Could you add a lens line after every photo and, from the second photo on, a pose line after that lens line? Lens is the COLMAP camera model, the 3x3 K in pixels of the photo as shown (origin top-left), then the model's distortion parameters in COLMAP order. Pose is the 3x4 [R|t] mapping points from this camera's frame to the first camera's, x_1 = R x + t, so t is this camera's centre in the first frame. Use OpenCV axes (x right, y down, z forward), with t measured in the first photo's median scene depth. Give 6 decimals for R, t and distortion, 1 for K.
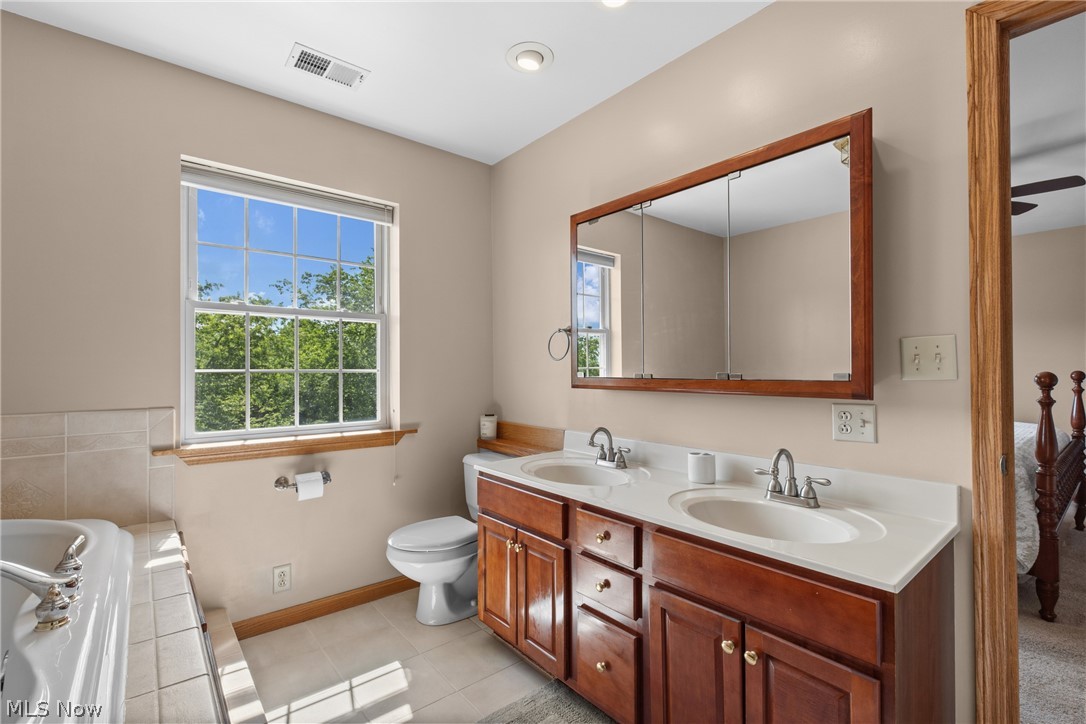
lens RADIAL K [[487.7, 0, 542.0], [0, 487.7, 365.9], [0, 0, 1]] dist [0.001429, -0.000114]
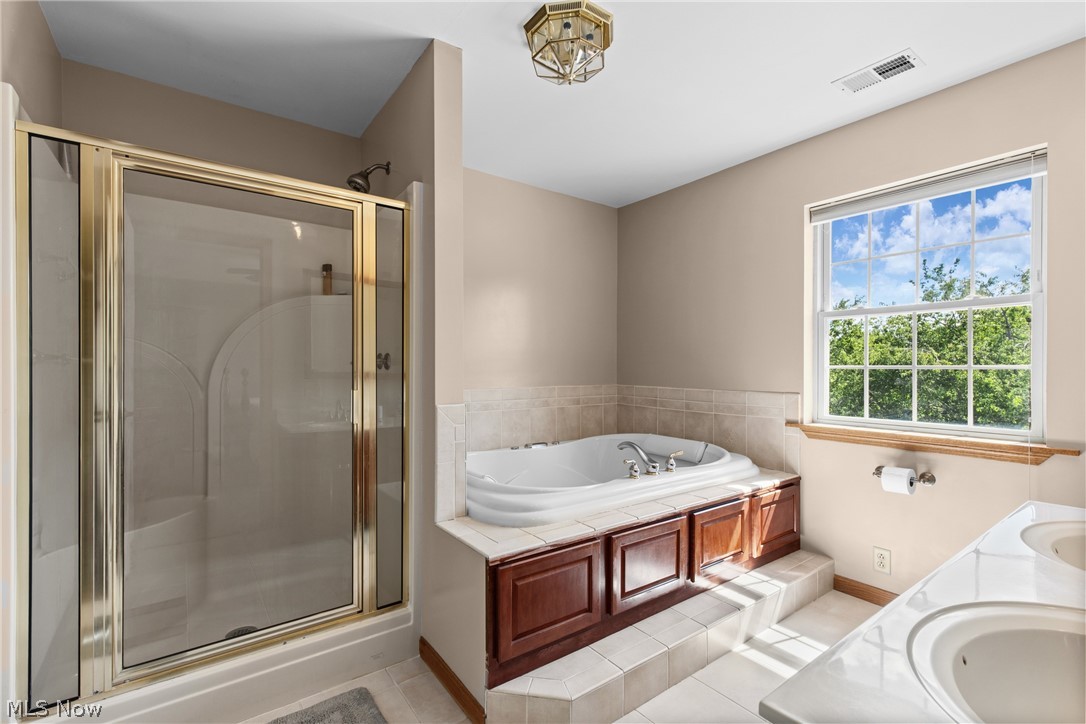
lens RADIAL K [[487.7, 0, 582.6], [0, 487.7, 364.7], [0, 0, 1]] dist [0.001429, -0.000114]
pose [[-0.001697, 0.002532, -0.999995, 0.547801], [0.008888, 0.999957, 0.002517, -0.003695], [0.999959, -0.008884, -0.001719, 0.350406]]
